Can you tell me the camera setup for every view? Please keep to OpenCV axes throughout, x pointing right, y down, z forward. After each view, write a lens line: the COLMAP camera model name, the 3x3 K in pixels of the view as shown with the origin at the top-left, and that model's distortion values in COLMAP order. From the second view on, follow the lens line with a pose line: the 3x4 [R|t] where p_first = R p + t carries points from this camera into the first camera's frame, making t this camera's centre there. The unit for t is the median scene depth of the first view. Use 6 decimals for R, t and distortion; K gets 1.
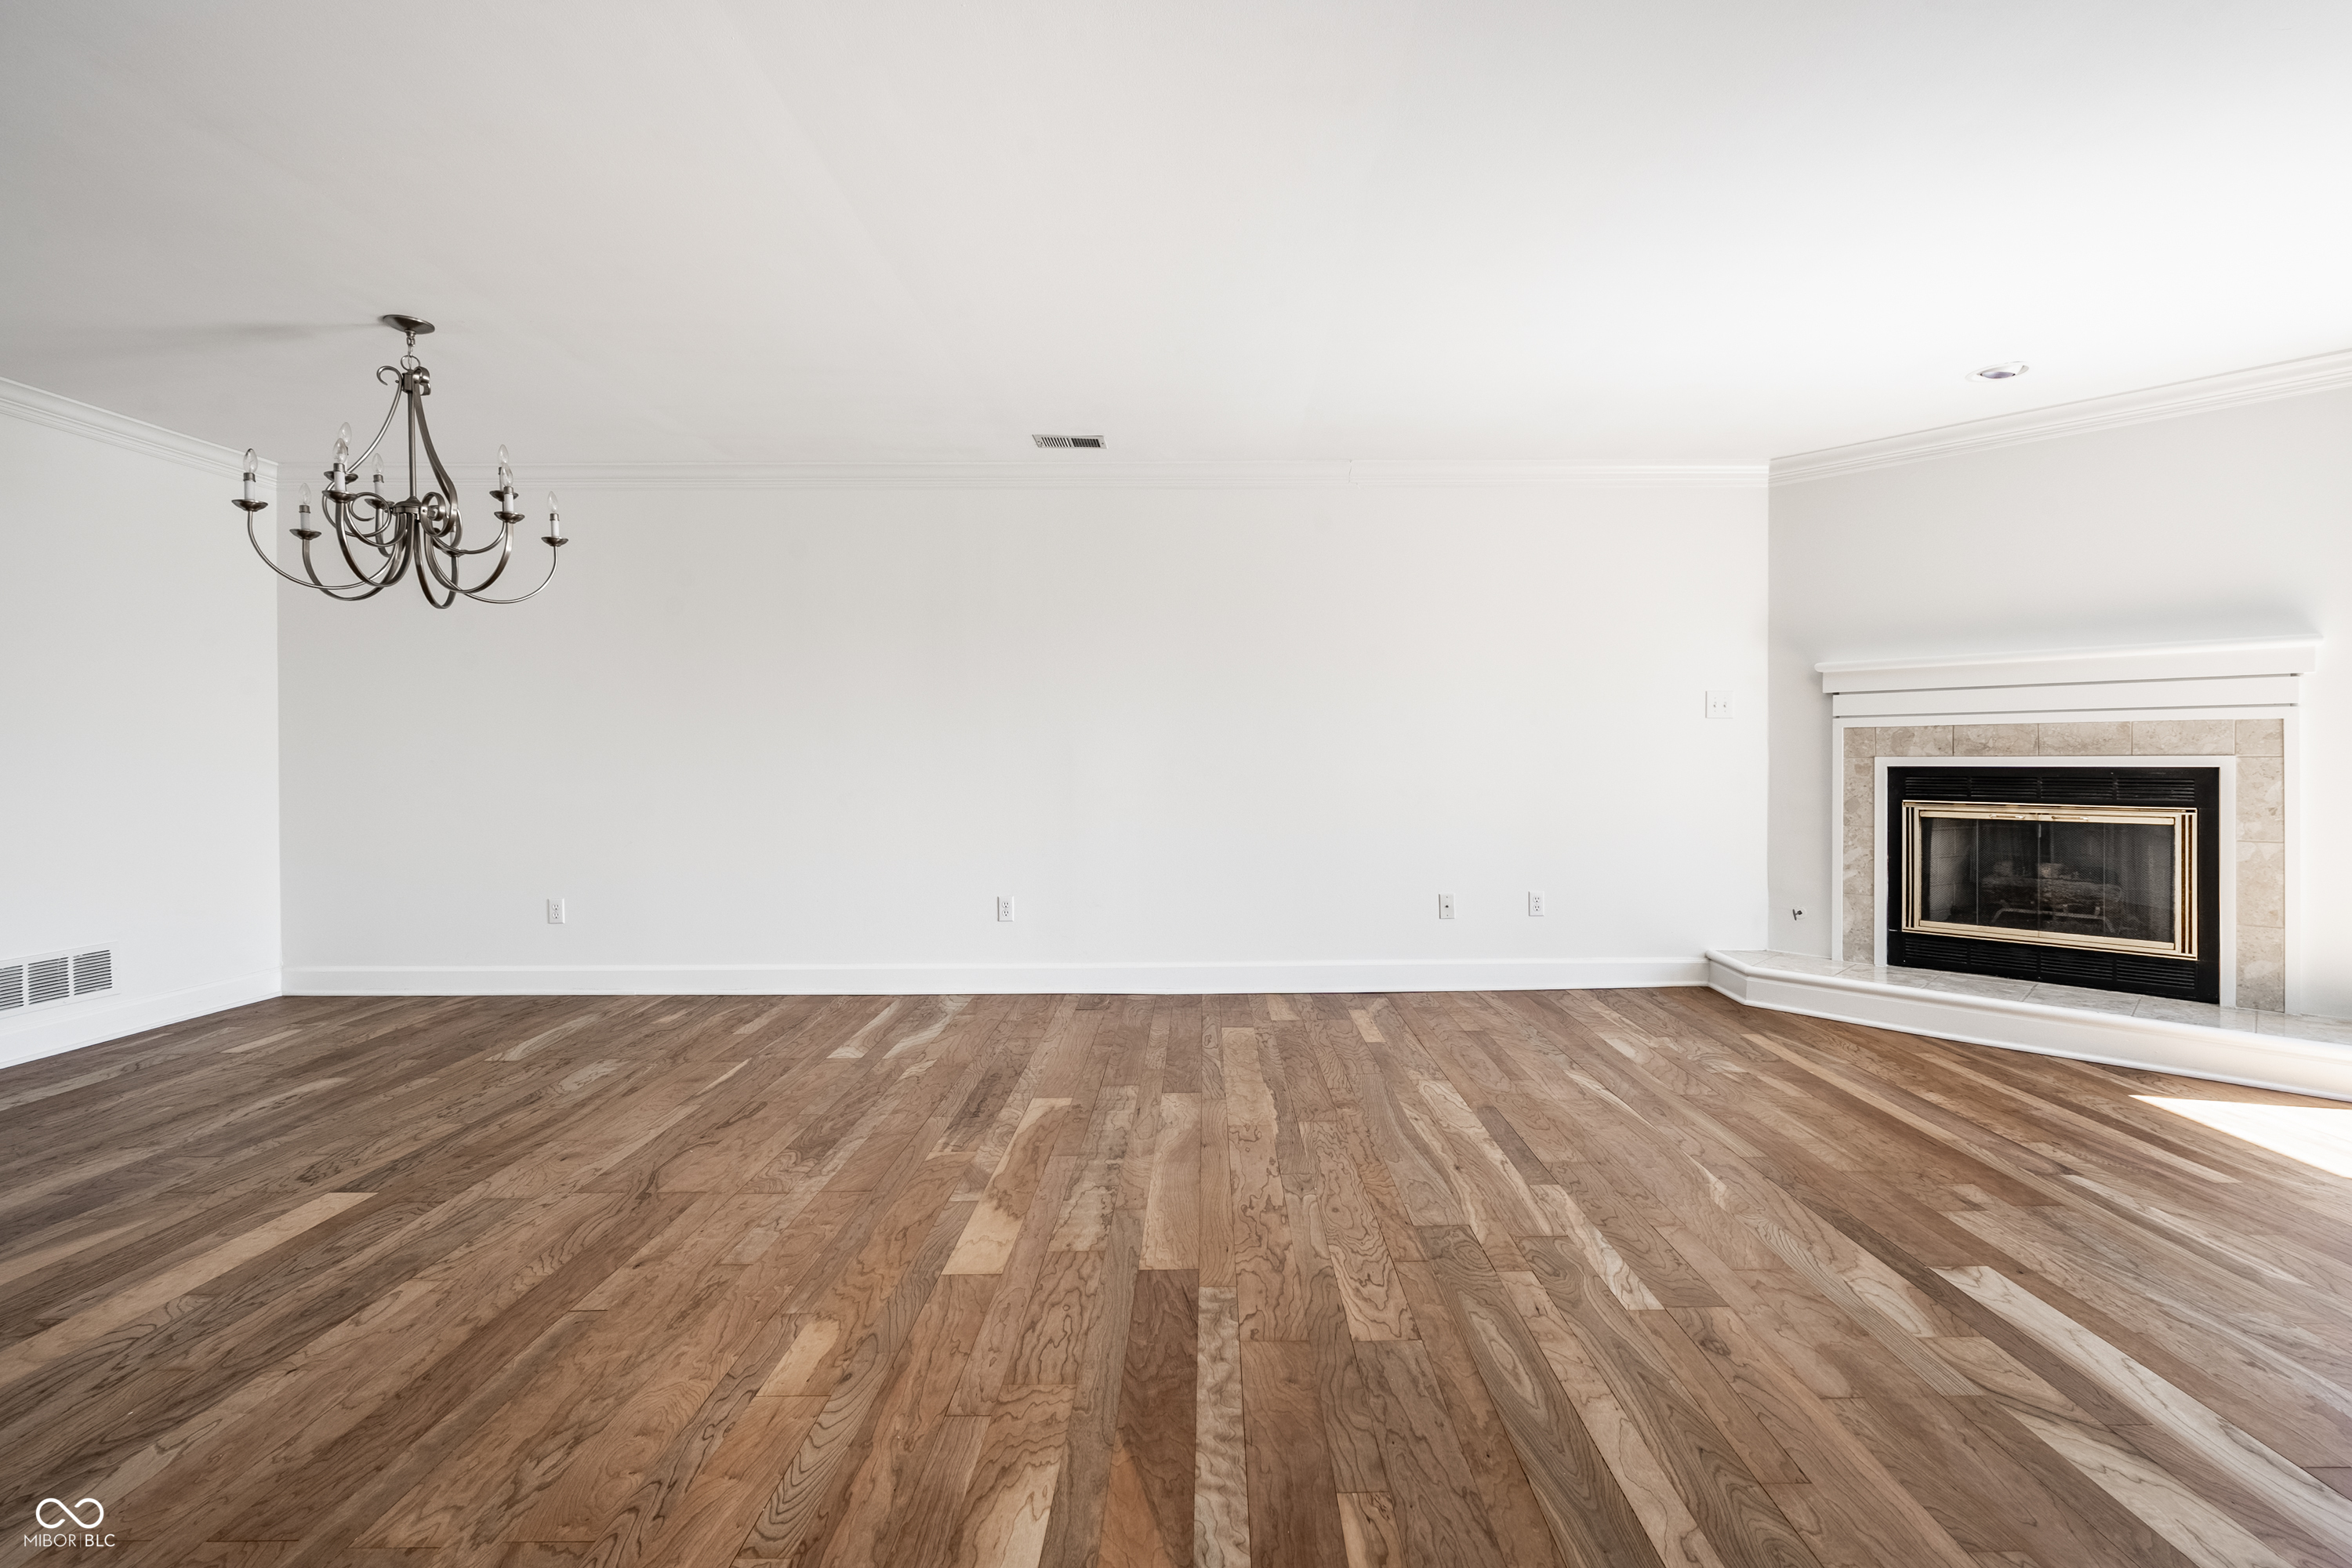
lens RADIAL K [[1067.2, 0, 1223.3], [0, 1067.2, 761.9], [0, 0, 1]] dist [-0.002079, -0.000383]
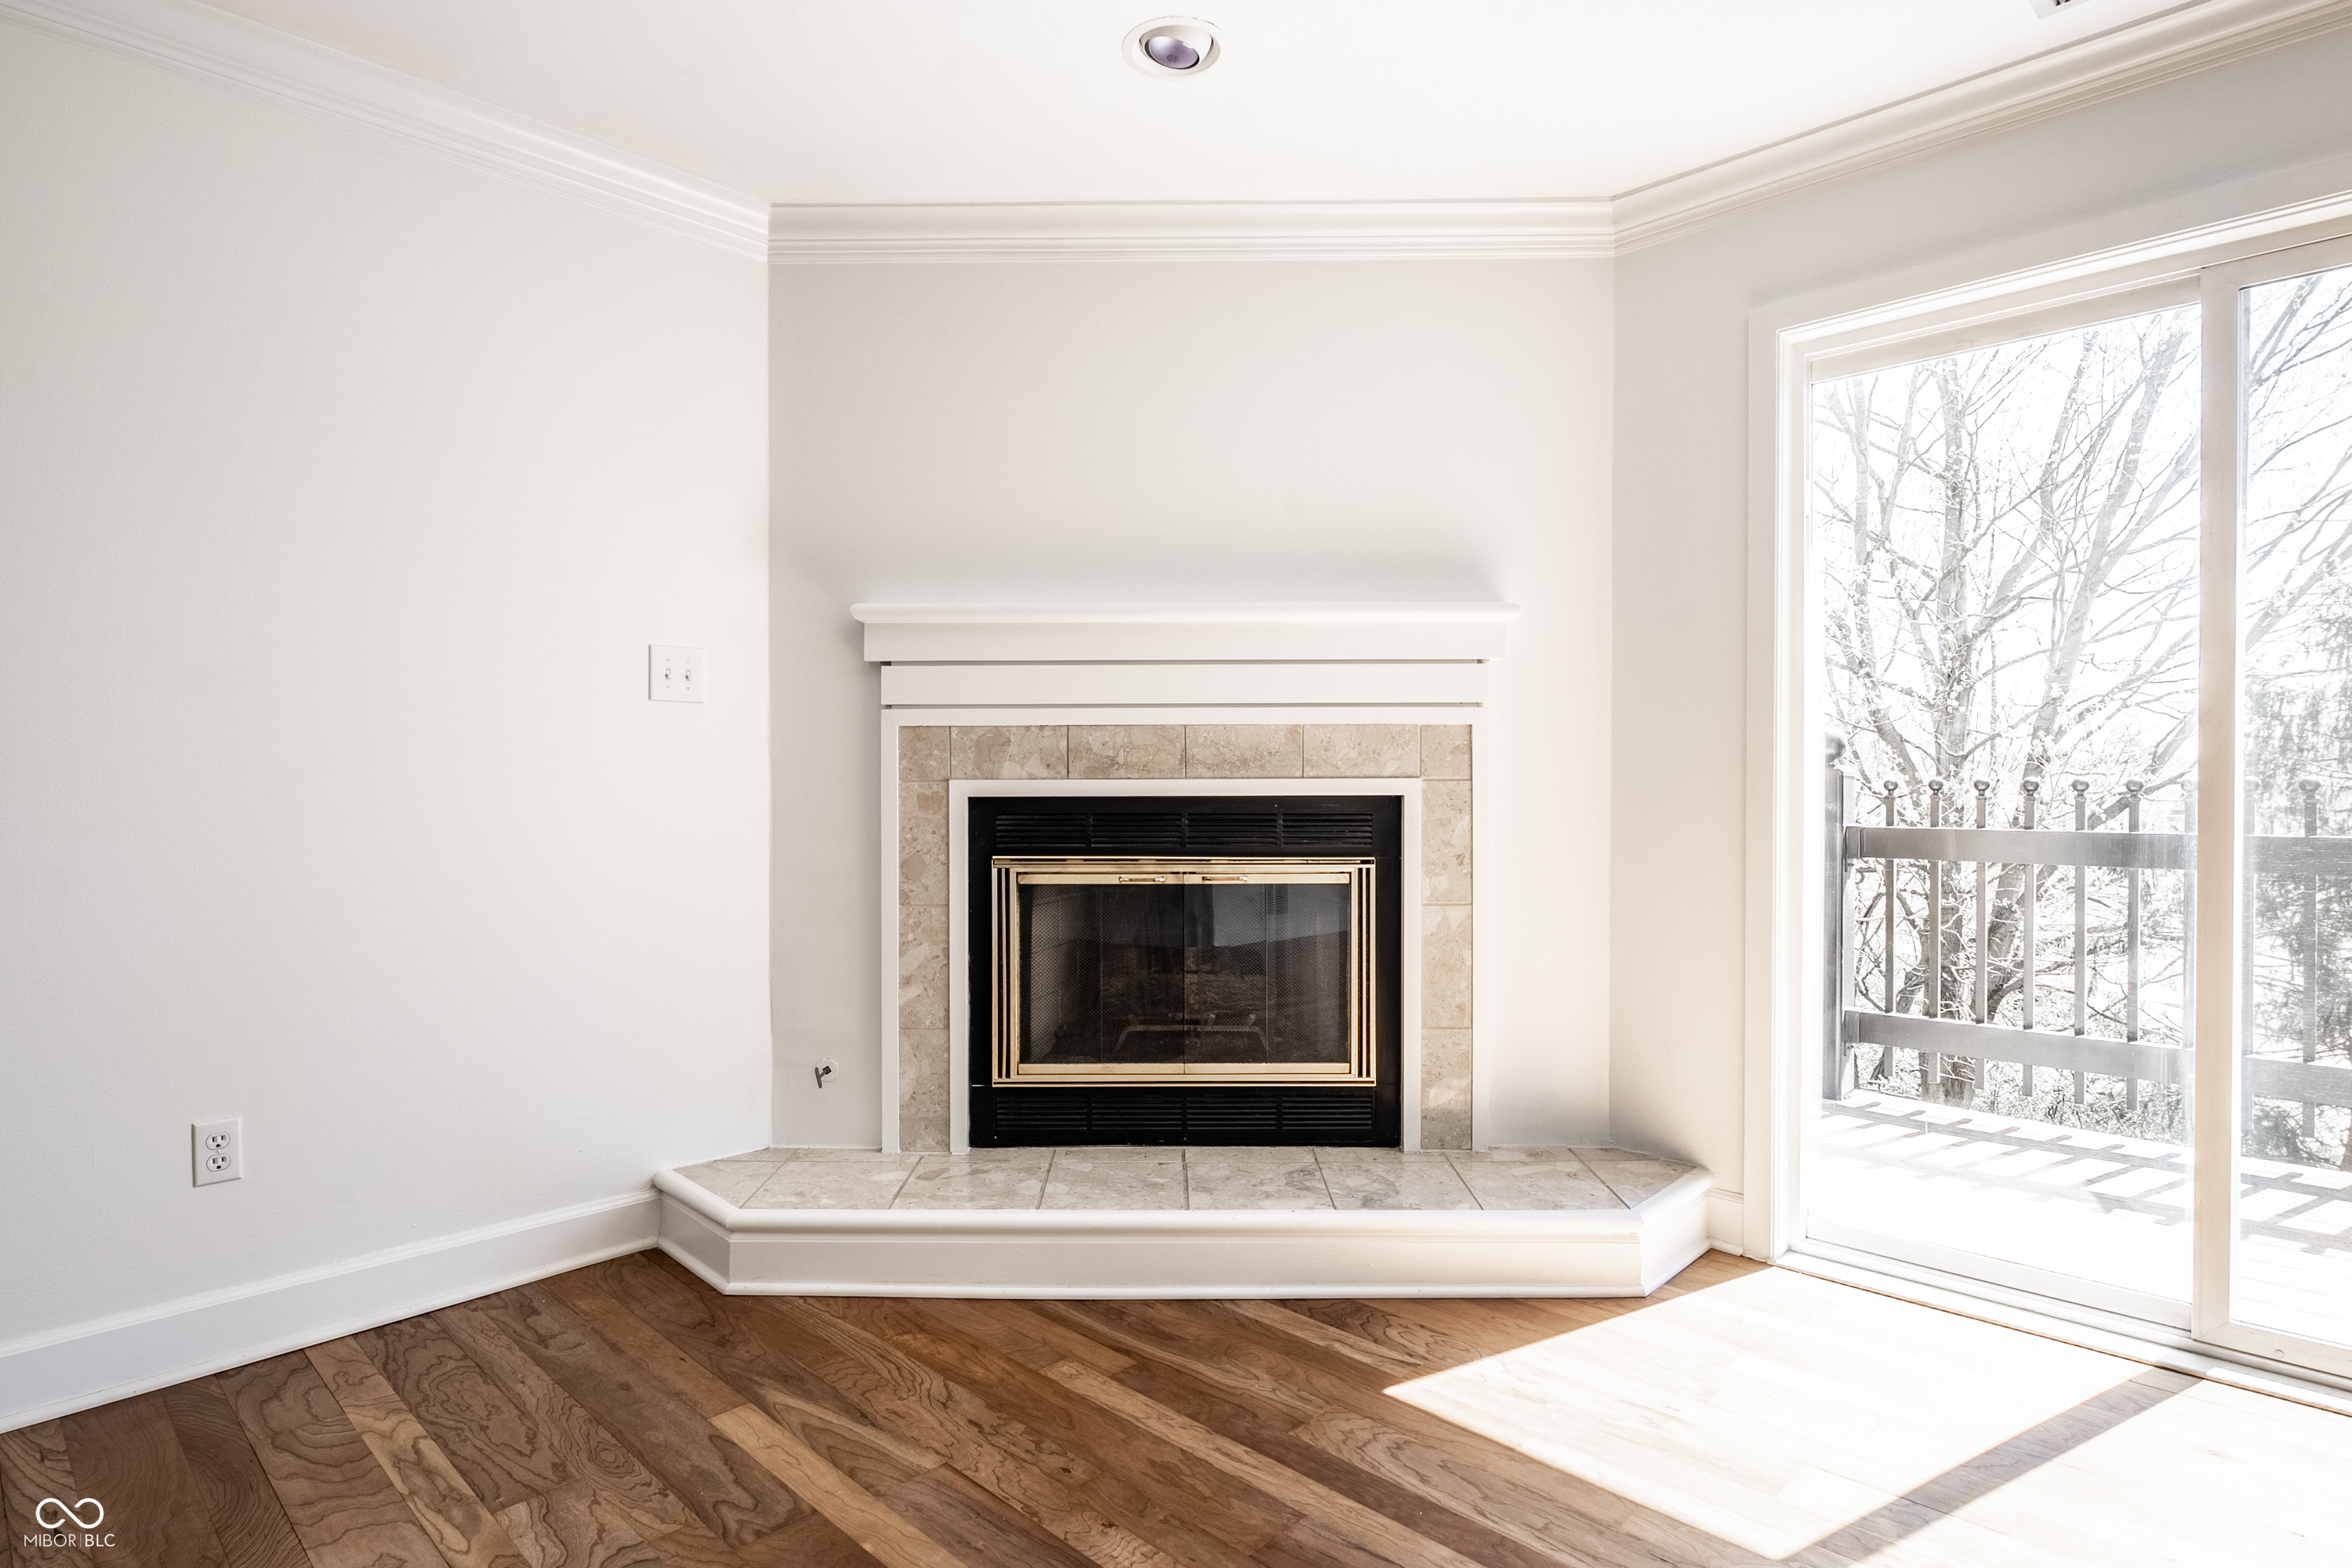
lens RADIAL K [[1222.3, 0, 1174.1], [0, 1222.3, 801.0], [0, 0, 1]] dist [-0.003006, -0.000178]
pose [[0.706588, -0.007977, 0.707580, 0.283092], [0.002376, 0.999958, 0.008901, 0.001202], [-0.707621, -0.004608, 0.706577, 0.544299]]
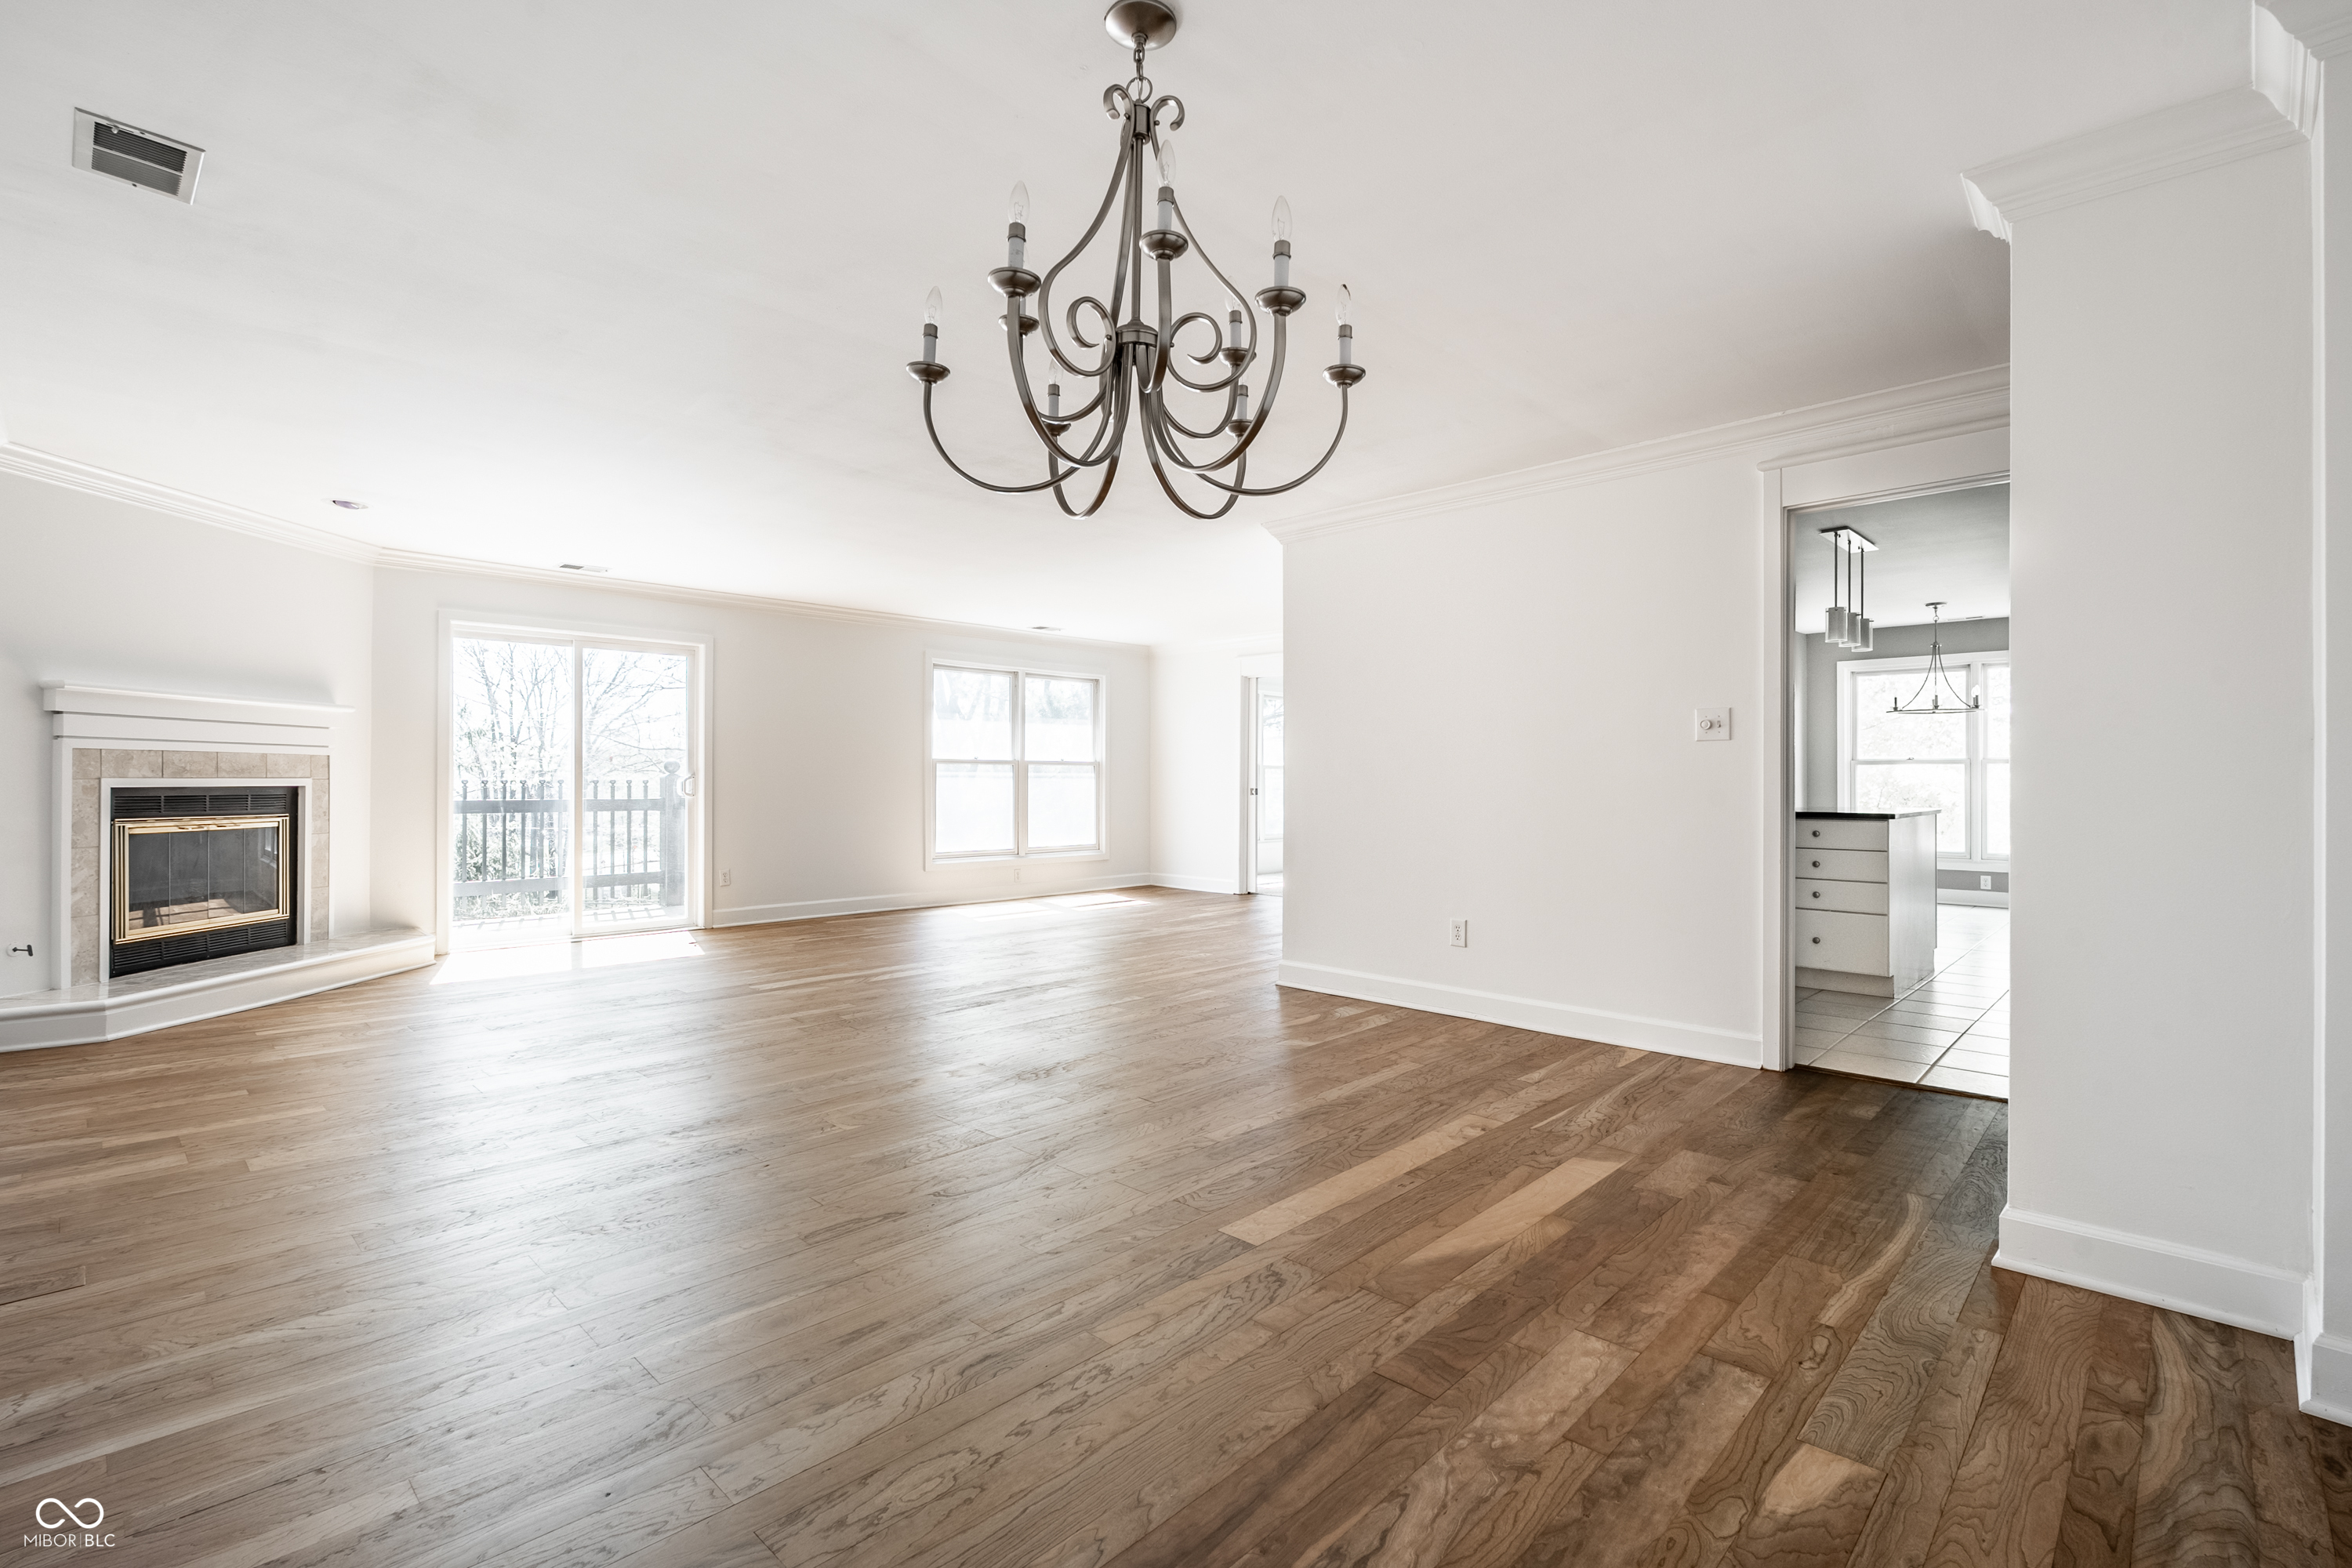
lens RADIAL K [[1065.6, 0, 1193.1], [0, 1065.6, 778.1], [0, 0, 1]] dist [-0.001538, -0.000857]
pose [[-0.712067, 0.004338, 0.702098, -0.988080], [0.003560, 0.999990, -0.002568, 0.002195], [-0.702102, 0.000671, -0.712076, 1.155649]]
